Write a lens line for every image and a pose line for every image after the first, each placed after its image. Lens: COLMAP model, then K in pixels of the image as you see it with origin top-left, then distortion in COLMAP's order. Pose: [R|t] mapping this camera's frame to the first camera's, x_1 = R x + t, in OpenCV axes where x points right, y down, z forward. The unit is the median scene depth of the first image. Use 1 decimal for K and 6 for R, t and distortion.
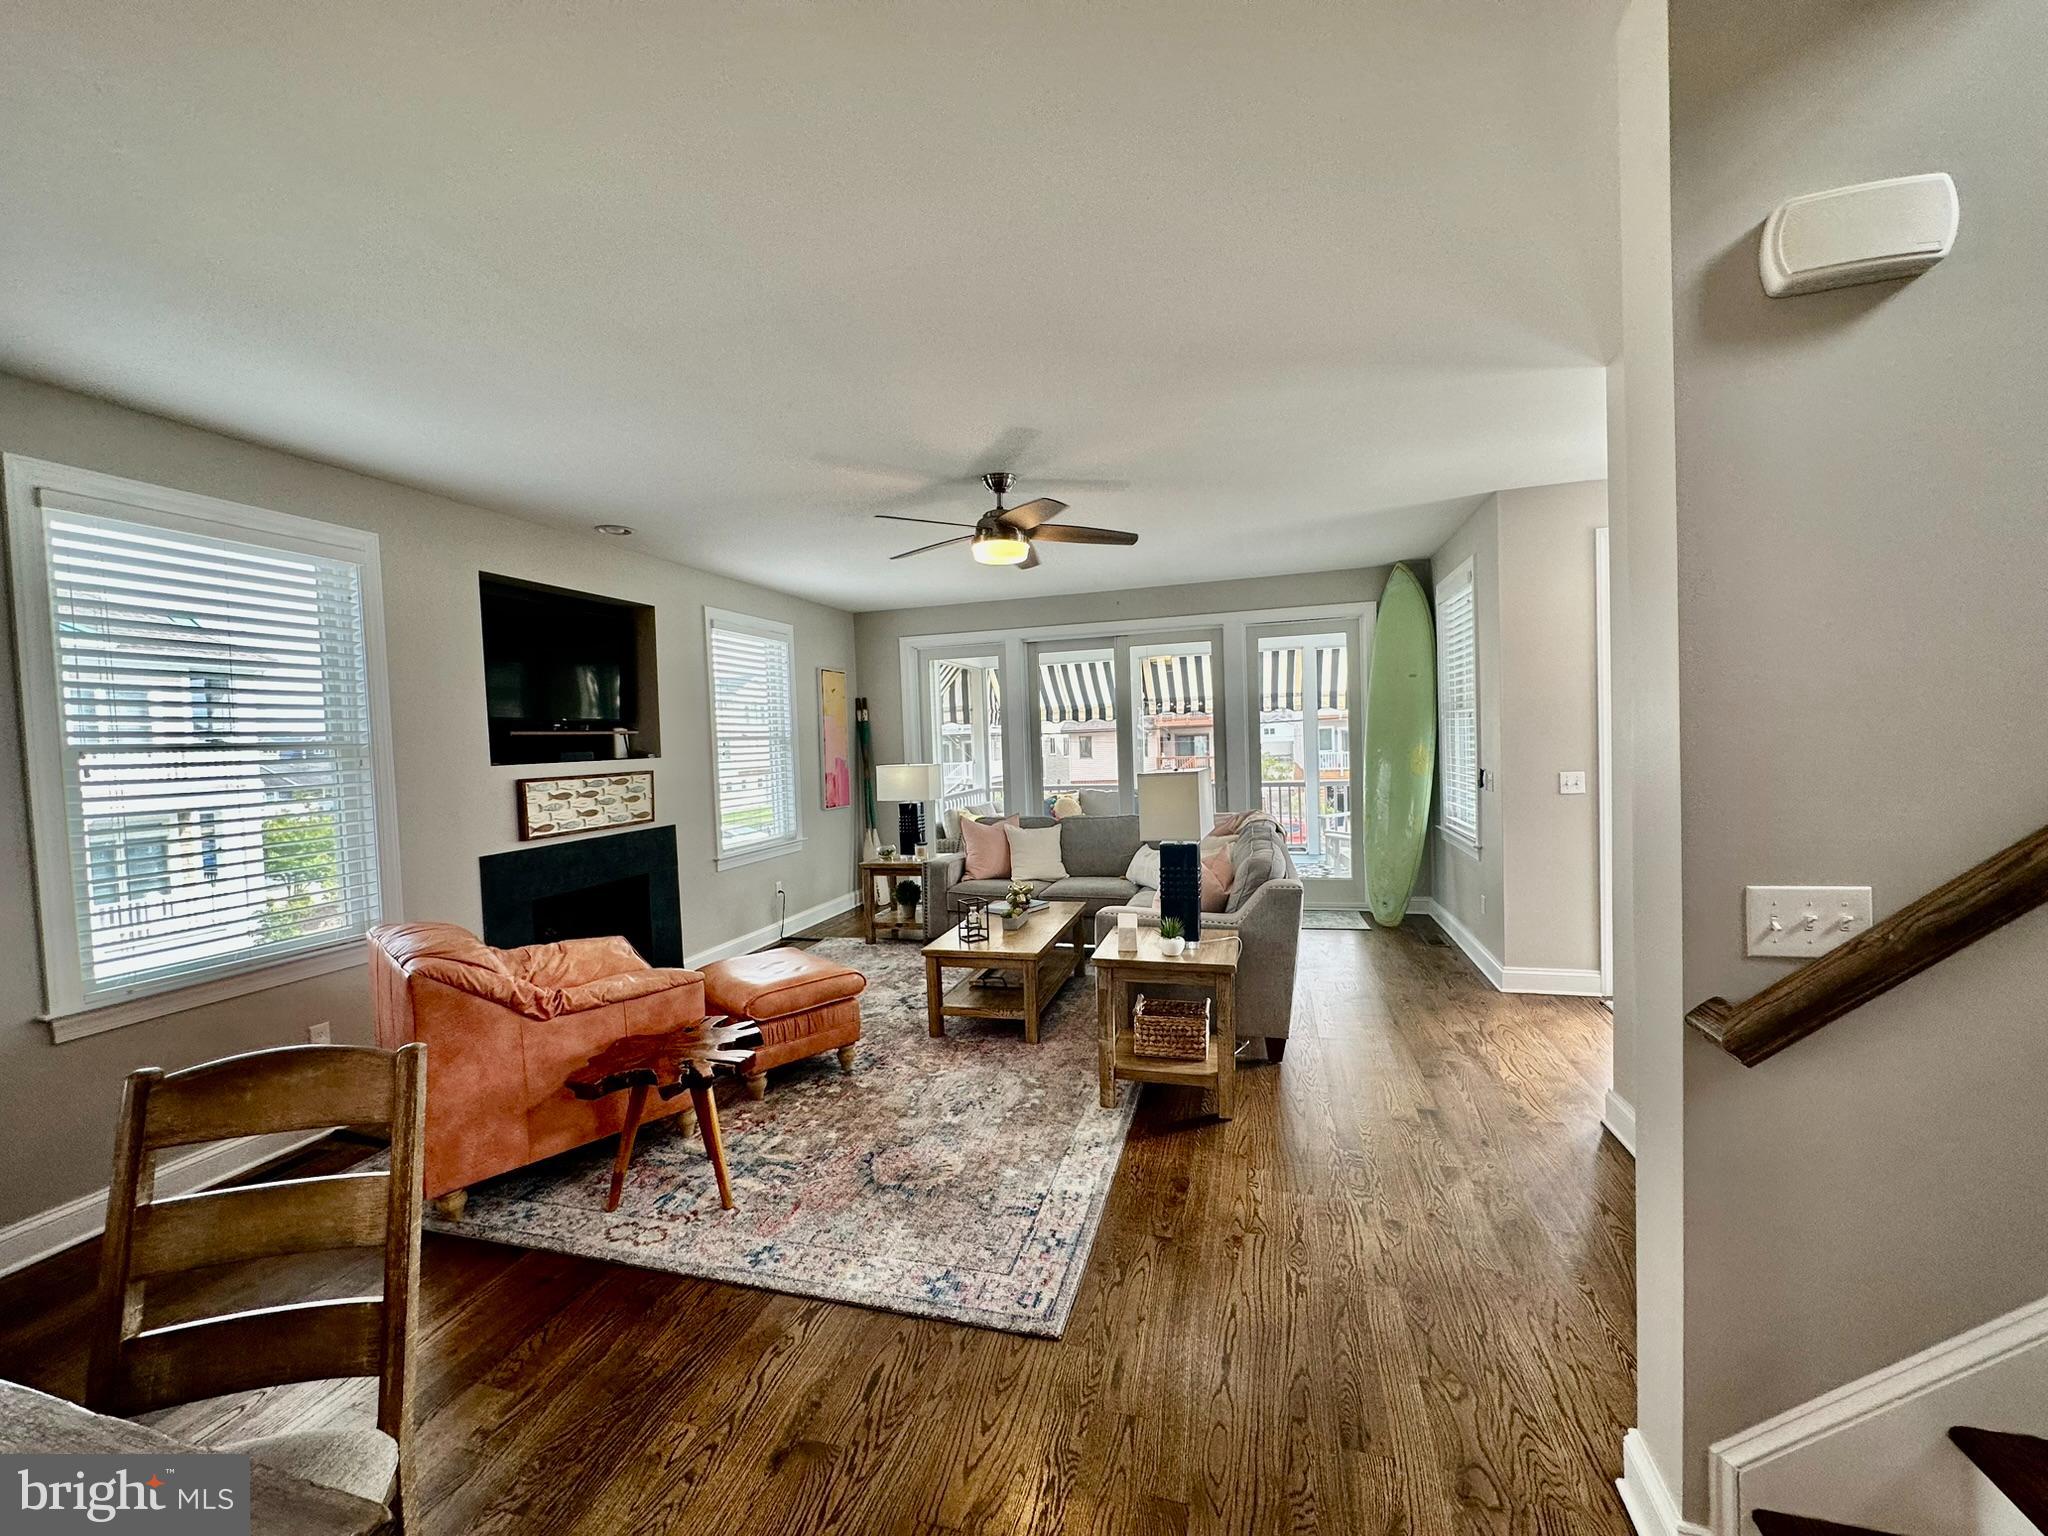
lens RADIAL K [[816.2, 0, 1024.0], [0, 816.2, 768.0], [0, 0, 1]] dist [-0.000788, 0.000389]
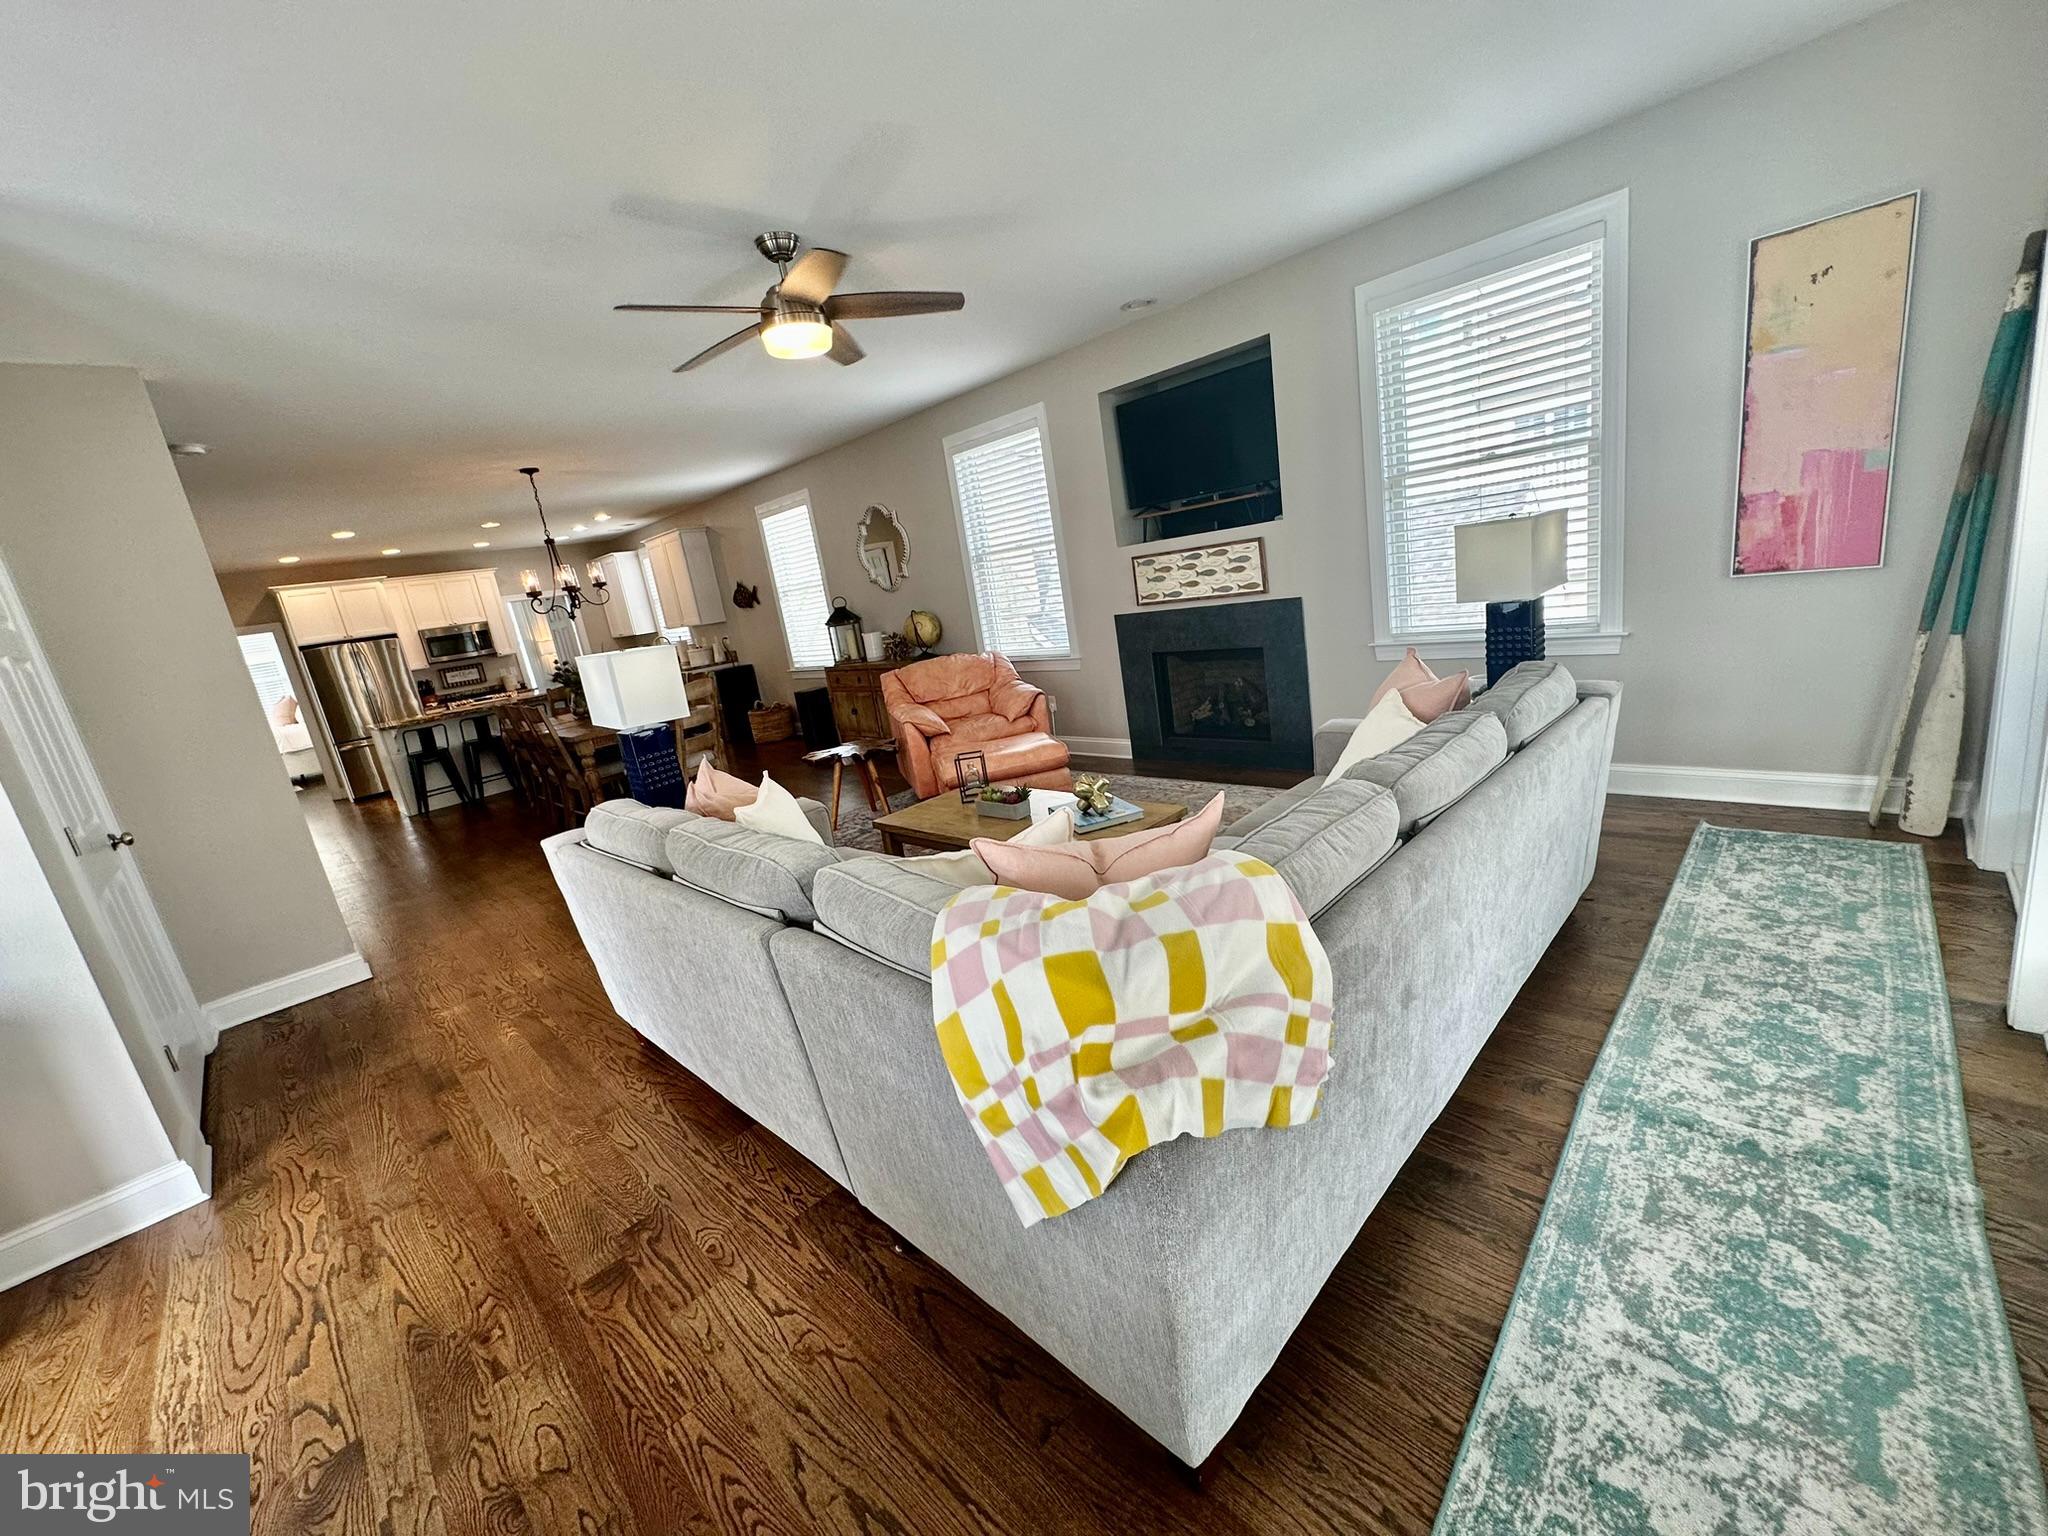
lens RADIAL K [[816.2, 0, 1024.0], [0, 816.2, 768.0], [0, 0, 1]] dist [-0.000788, 0.000389]
pose [[-0.481592, 0.296122, -0.824852, 0.504827], [0.126687, 0.954824, 0.268815, -0.029000], [0.867191, 0.024961, -0.497351, 1.231682]]
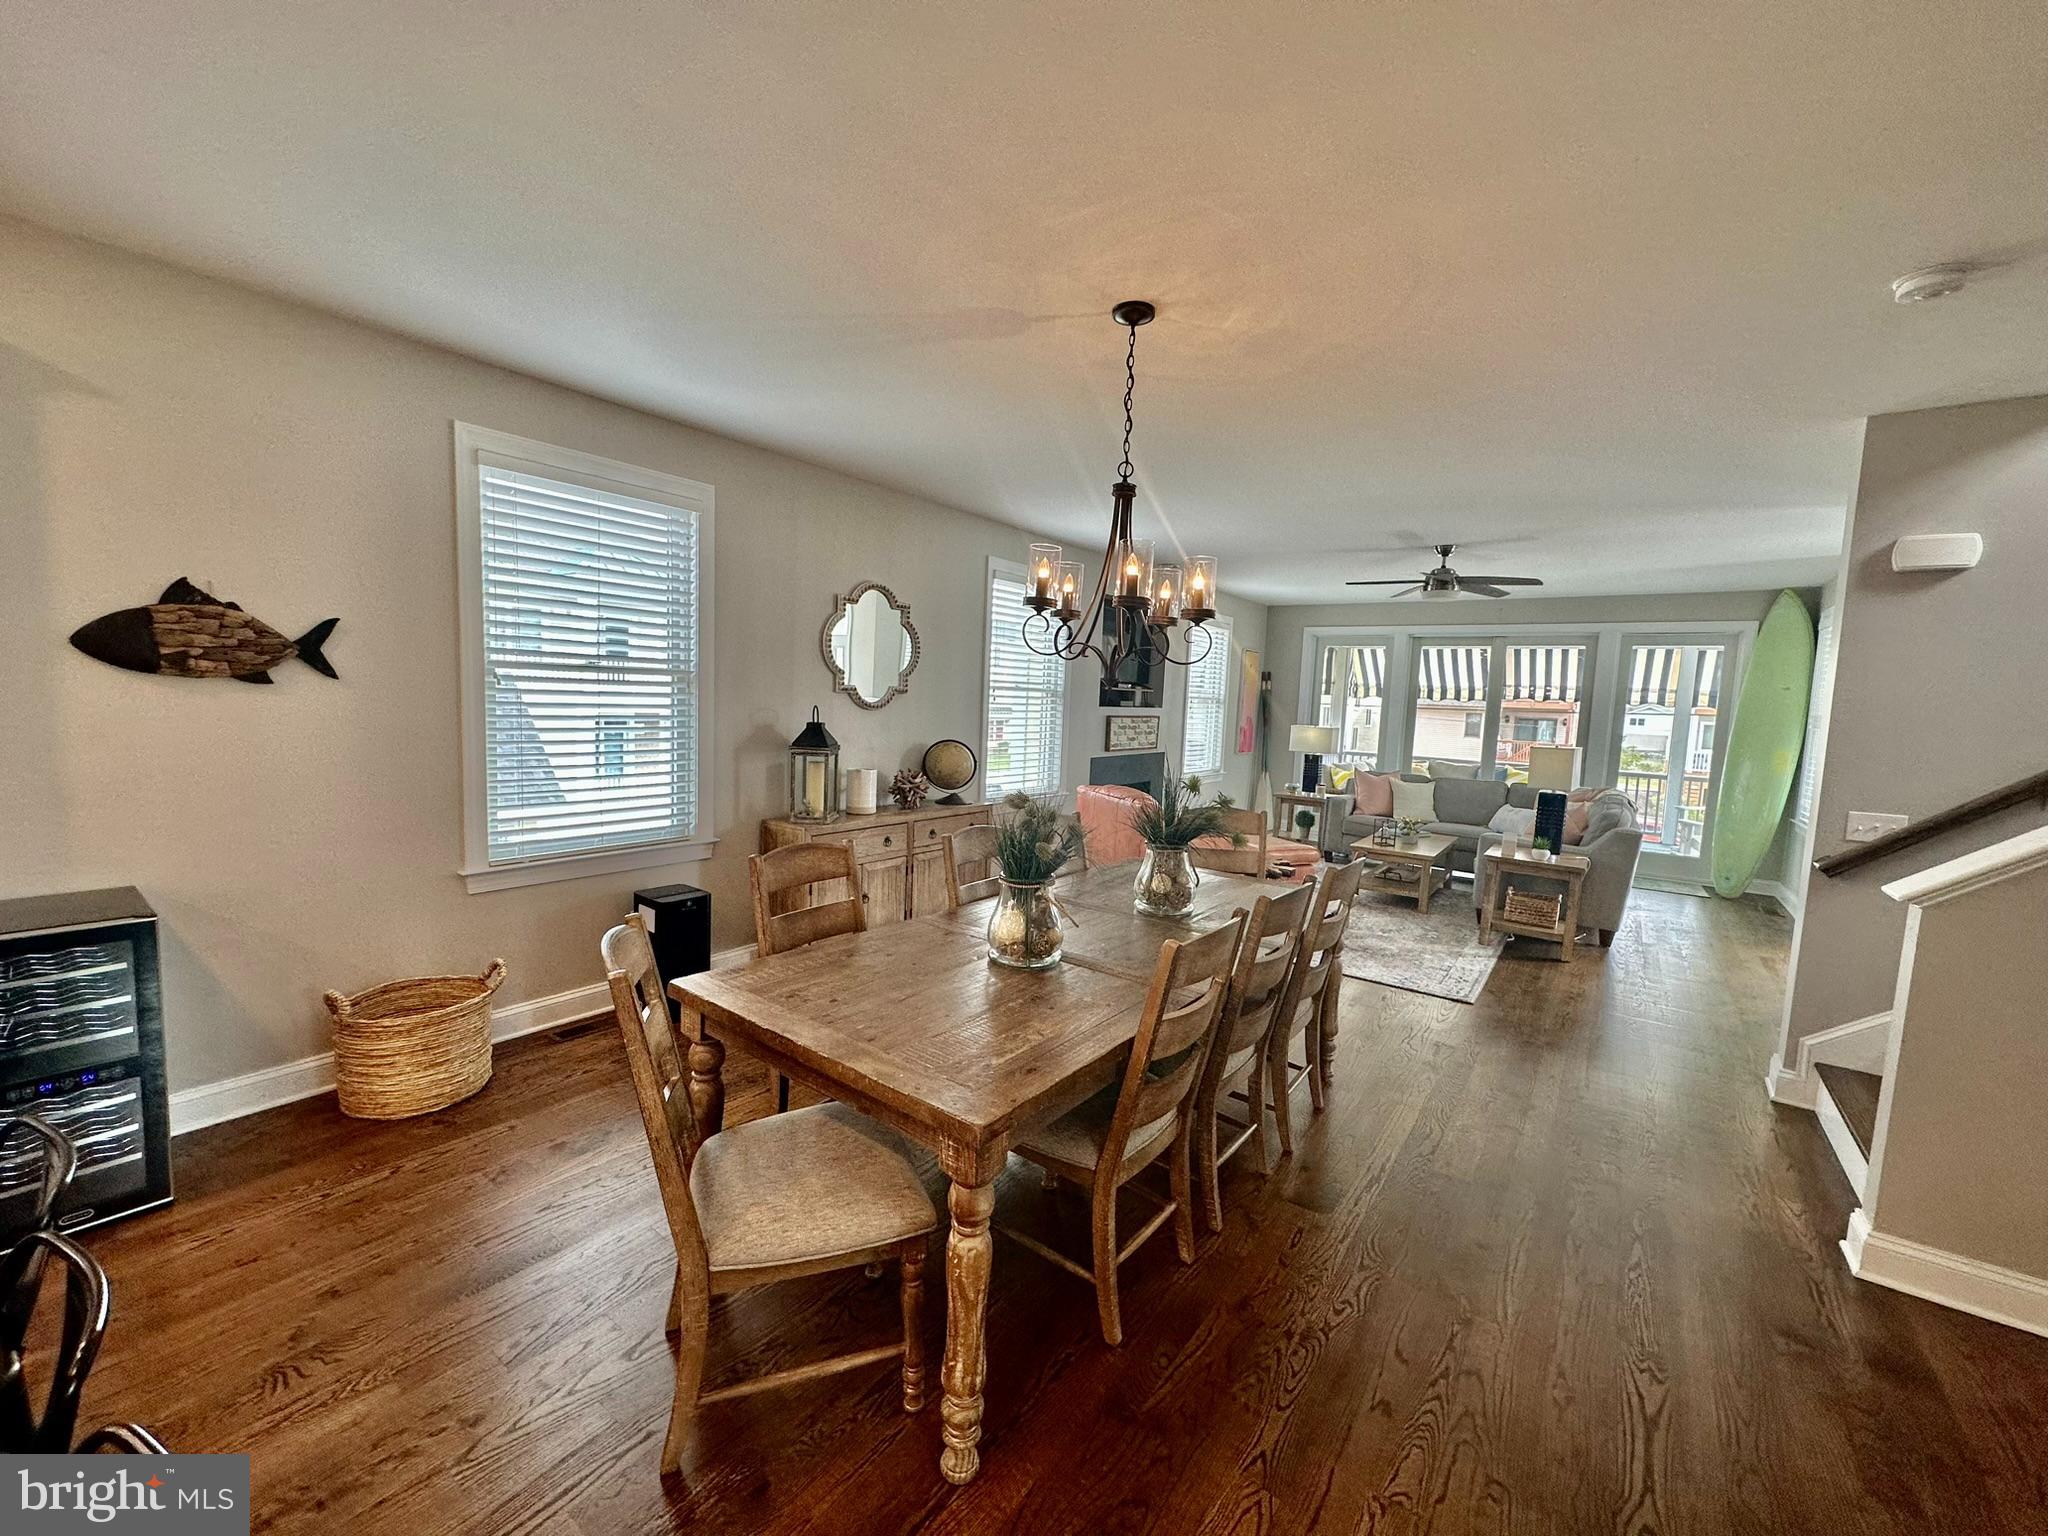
lens RADIAL K [[816.2, 0, 1024.0], [0, 816.2, 768.0], [0, 0, 1]] dist [-0.000788, 0.000389]
pose [[0.935448, 0.107137, -0.336835, -0.161532], [-0.088722, 0.993619, 0.069643, 0.016377], [0.342147, -0.035263, 0.938984, -0.556444]]
